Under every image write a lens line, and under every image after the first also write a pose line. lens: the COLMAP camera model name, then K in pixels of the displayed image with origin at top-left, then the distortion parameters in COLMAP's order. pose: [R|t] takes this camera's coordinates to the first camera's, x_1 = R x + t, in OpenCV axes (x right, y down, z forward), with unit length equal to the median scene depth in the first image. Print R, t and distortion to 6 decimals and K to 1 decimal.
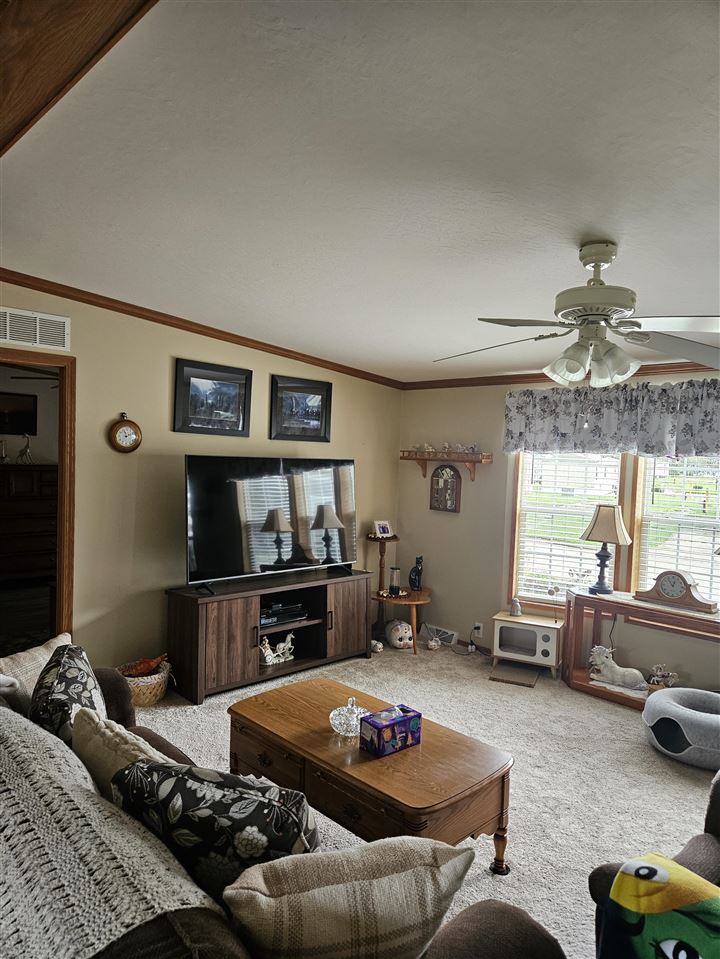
lens RADIAL K [[643.4, 0, 371.7], [0, 643.4, 481.1], [0, 0, 1]] dist [0.089012, -0.088046]
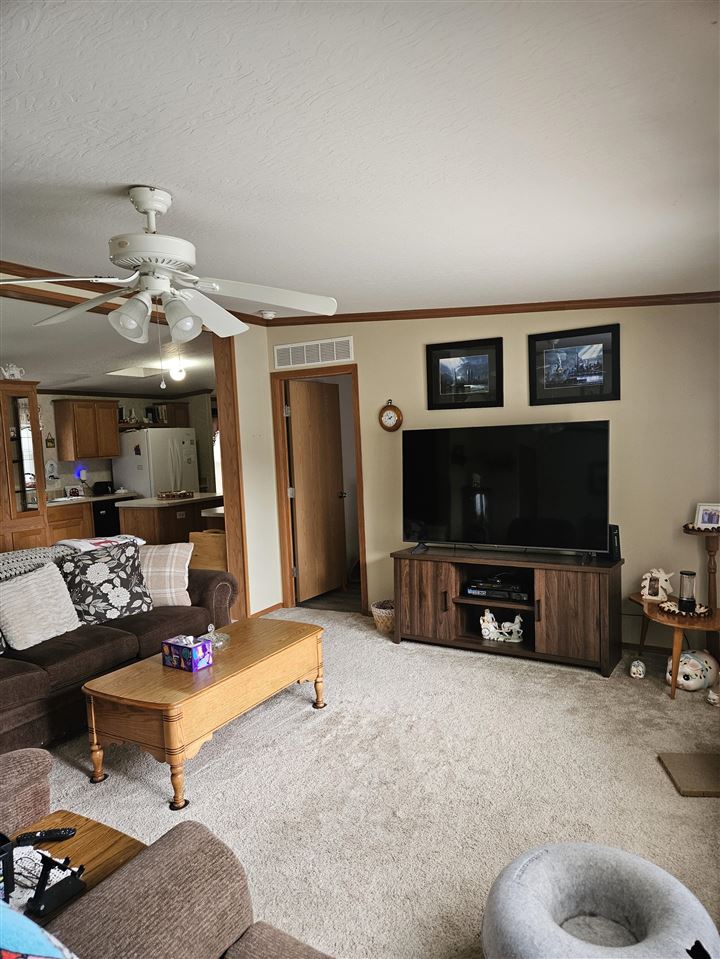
lens RADIAL K [[643.4, 0, 371.7], [0, 643.4, 481.1], [0, 0, 1]] dist [0.089012, -0.088046]
pose [[0.252986, 0.023889, -0.967175, 0.720777], [0.012203, 0.999537, 0.027880, 0.015228], [0.967393, -0.018856, 0.252577, 0.572098]]
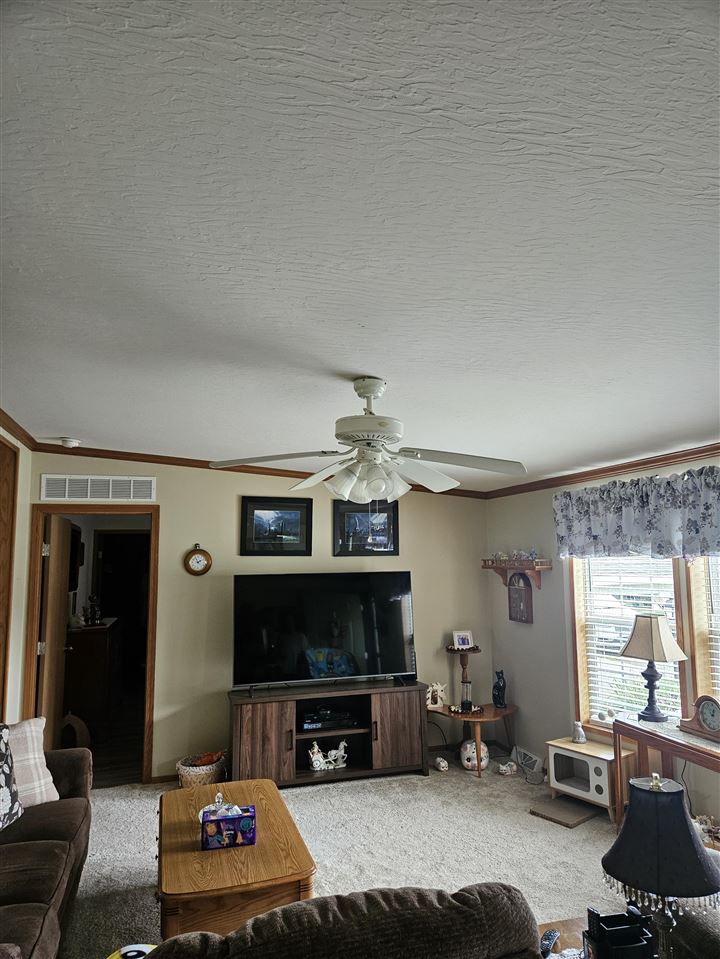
lens RADIAL K [[643.4, 0, 371.7], [0, 643.4, 481.1], [0, 0, 1]] dist [0.089012, -0.088046]
pose [[0.884500, -0.102831, -0.455067, 0.448780], [0.025796, 0.984694, -0.172372, 0.001346], [0.465827, 0.140724, 0.873614, 0.031764]]
